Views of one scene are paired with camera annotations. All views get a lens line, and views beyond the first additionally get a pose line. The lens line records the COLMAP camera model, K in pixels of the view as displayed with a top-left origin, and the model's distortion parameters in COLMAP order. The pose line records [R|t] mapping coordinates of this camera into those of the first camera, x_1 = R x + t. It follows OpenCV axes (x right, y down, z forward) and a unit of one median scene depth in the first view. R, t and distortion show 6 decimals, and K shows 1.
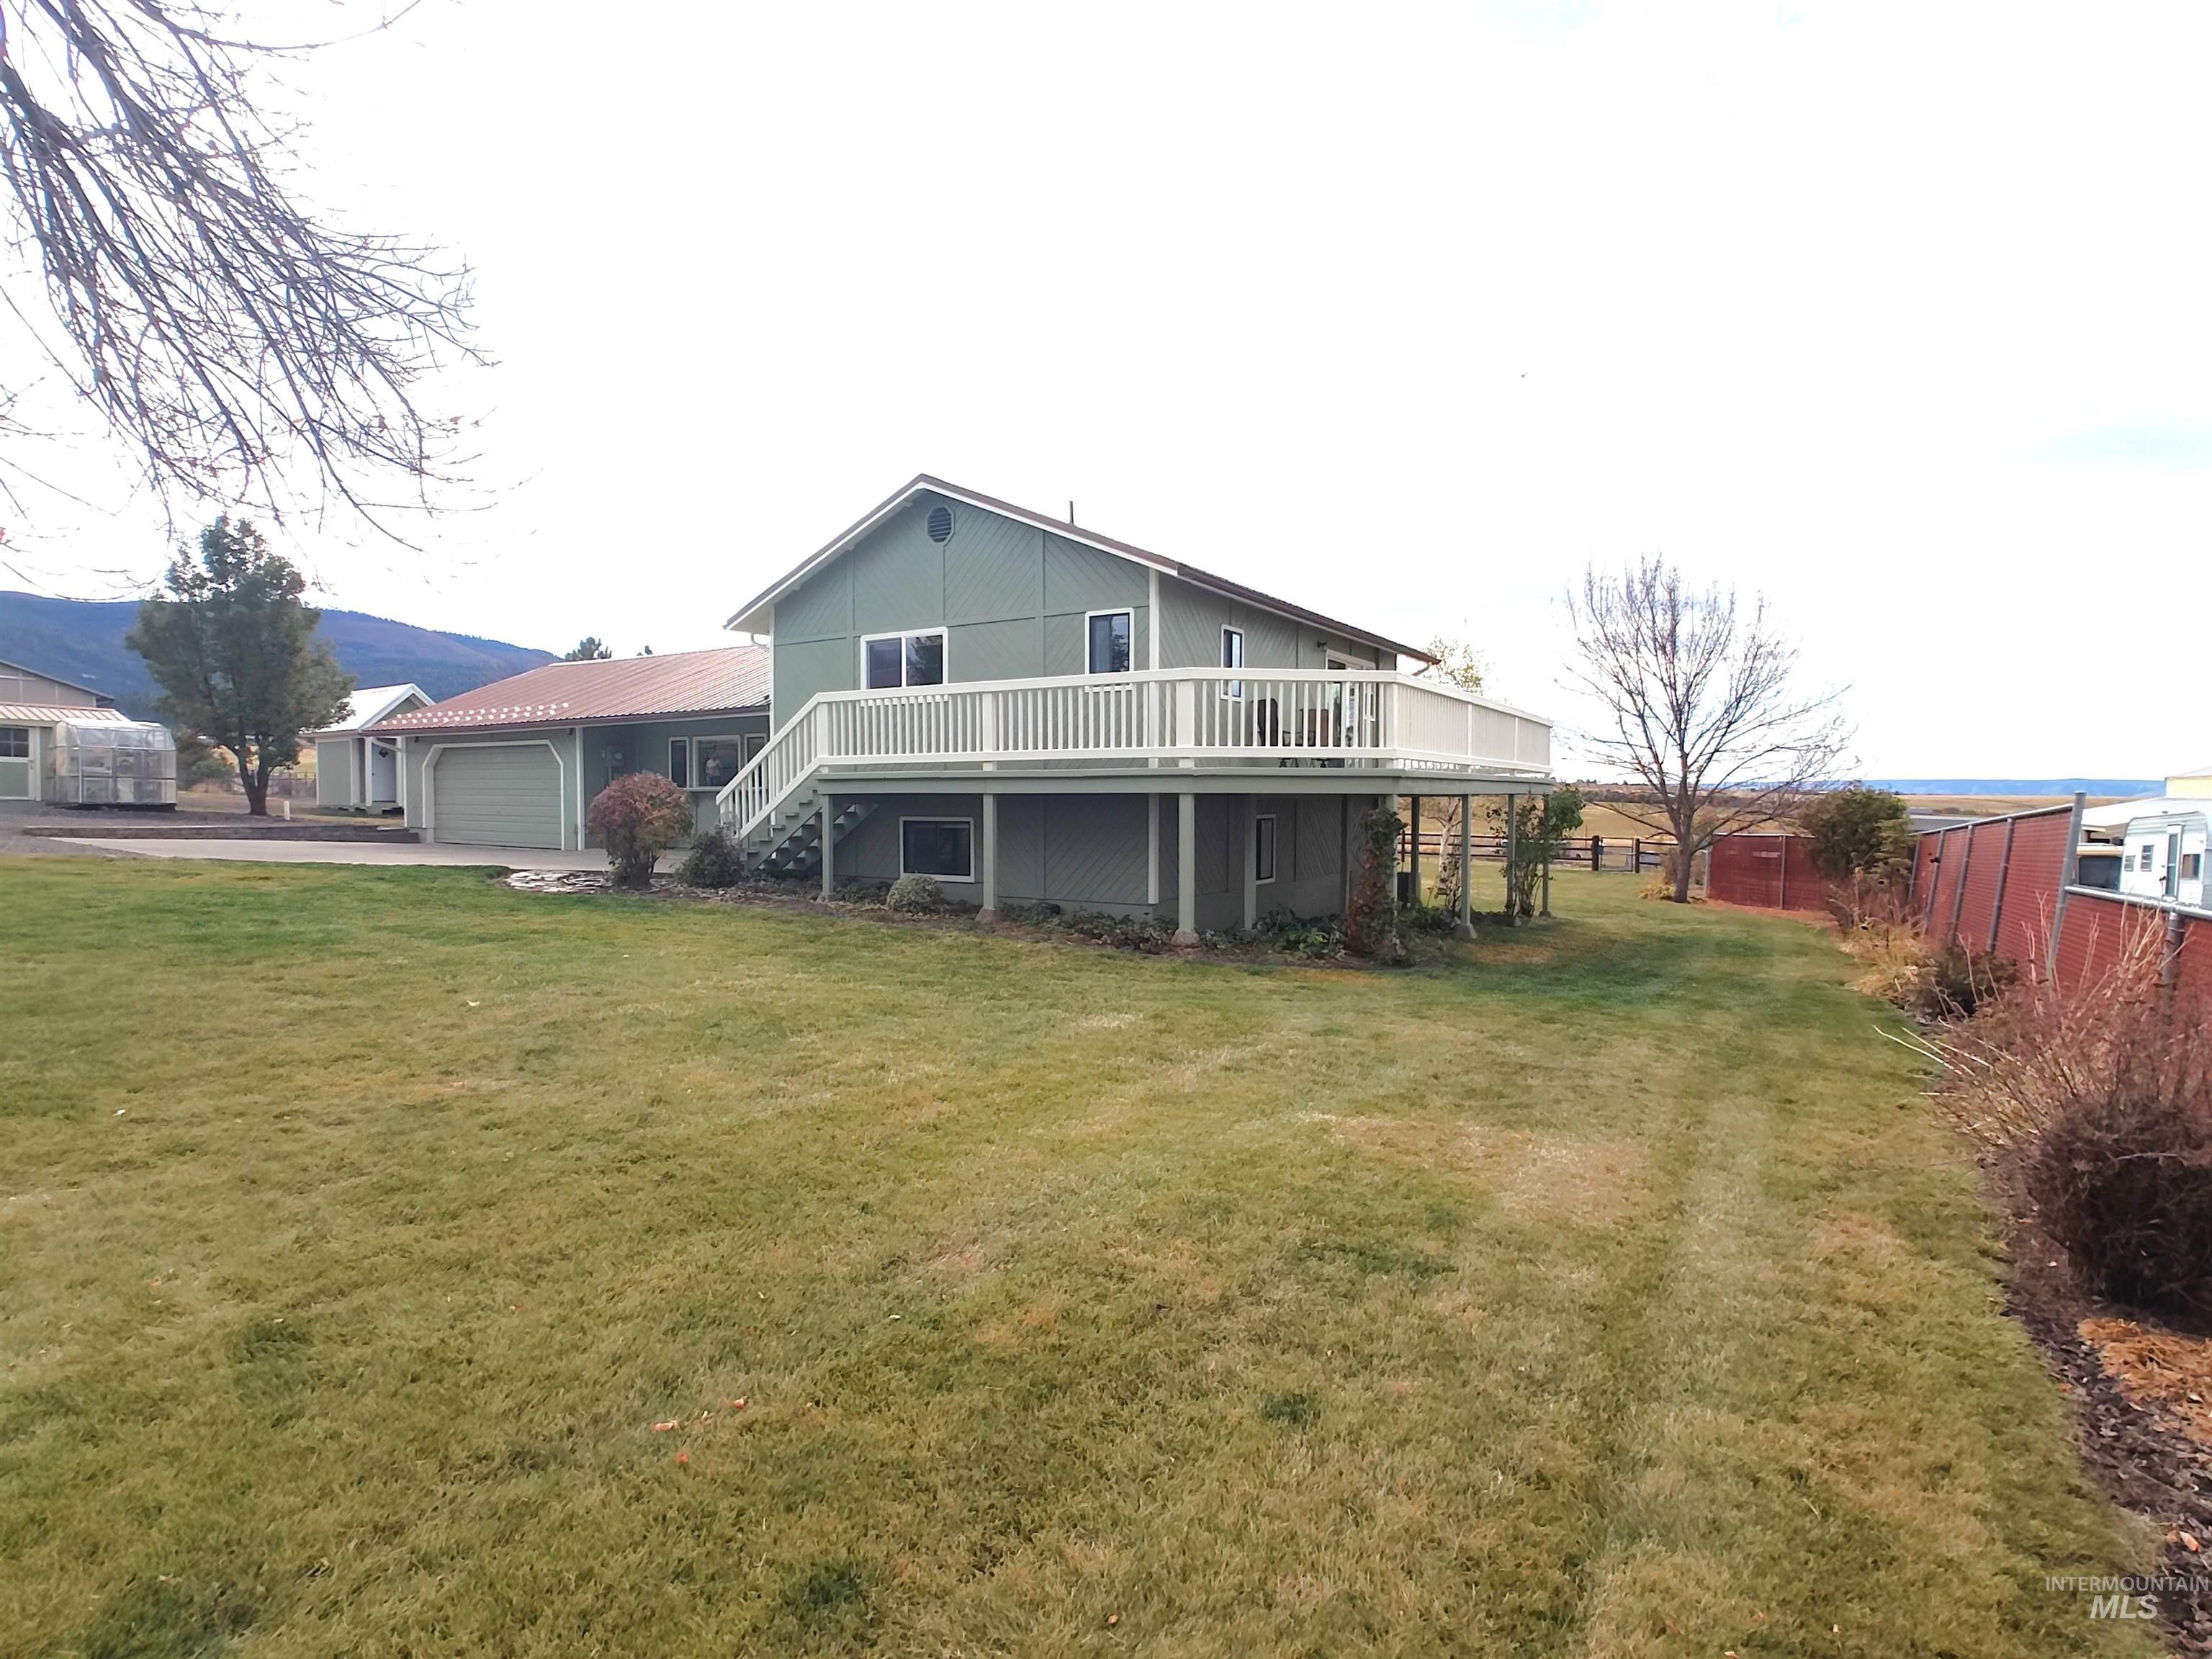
lens RADIAL K [[1143.1, 0, 1113.0], [0, 1143.1, 823.7], [0, 0, 1]] dist [-0.002708, 0.006299]
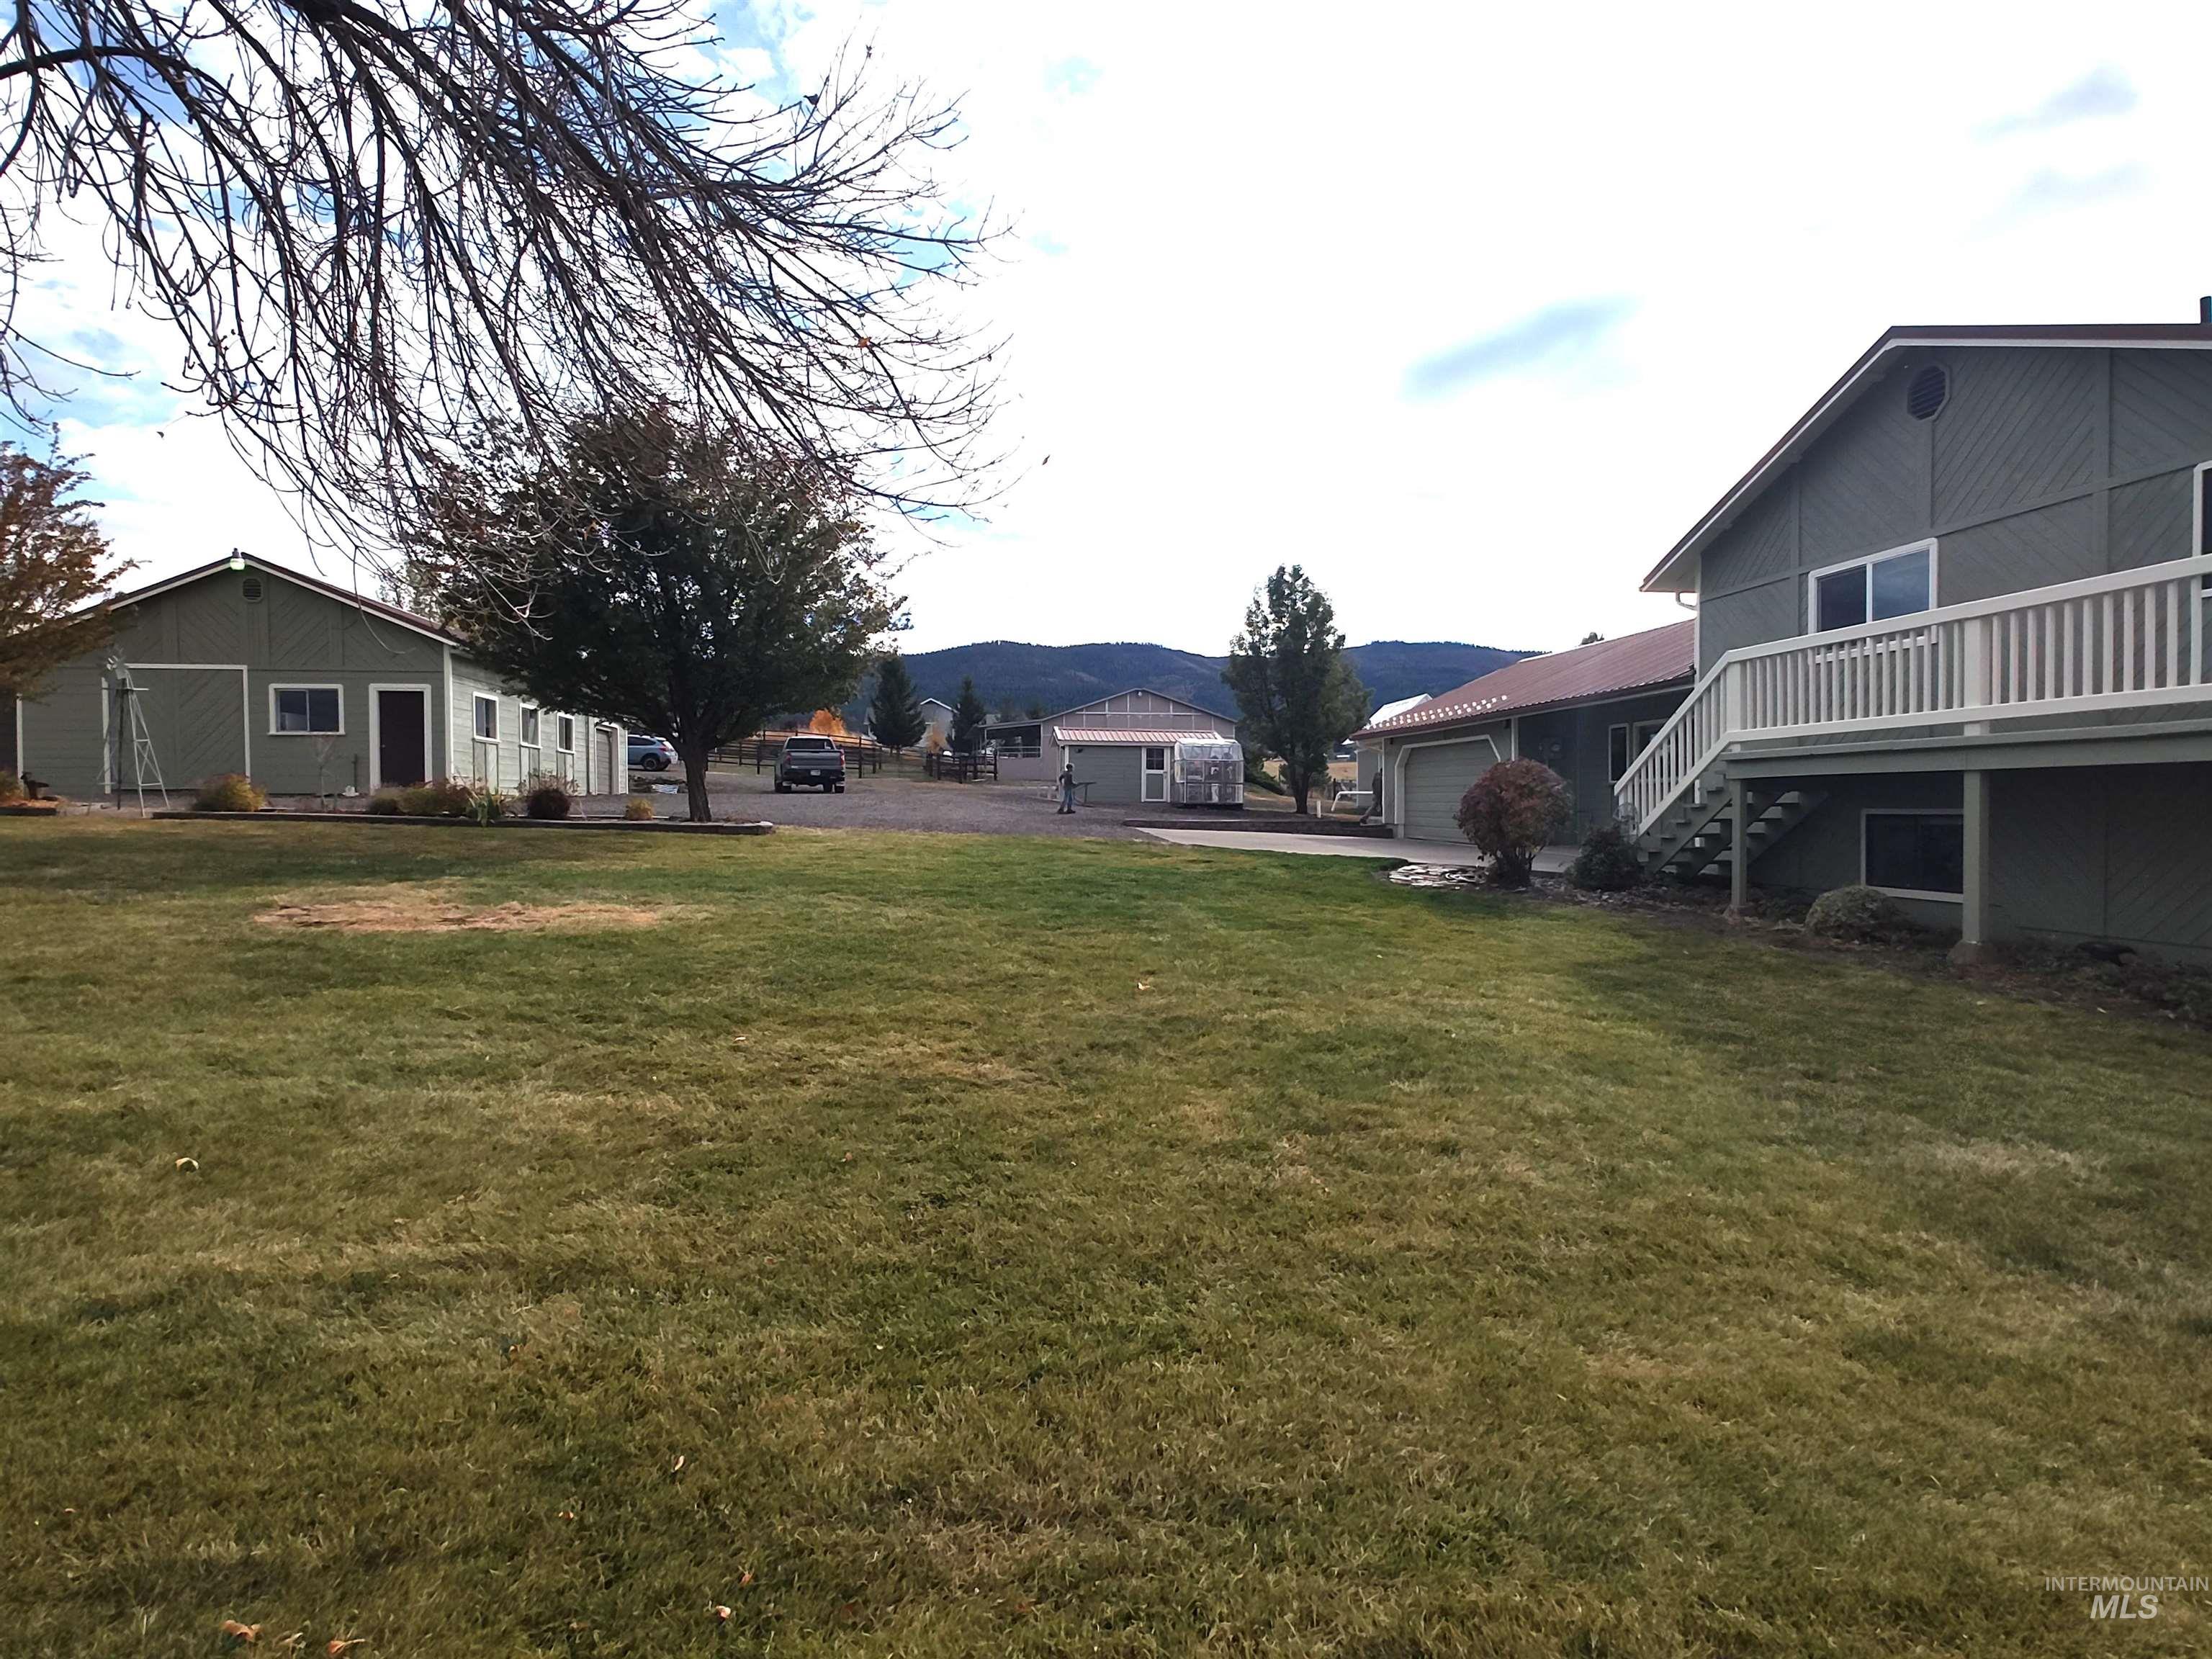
lens RADIAL K [[1143.1, 0, 1099.3], [0, 1143.1, 824.8], [0, 0, 1]] dist [-0.002708, 0.006299]
pose [[0.631787, 0.007625, -0.775105, 0.079034], [-0.009978, 0.999949, 0.001703, 0.008686], [0.775078, 0.006658, 0.631831, 0.168662]]
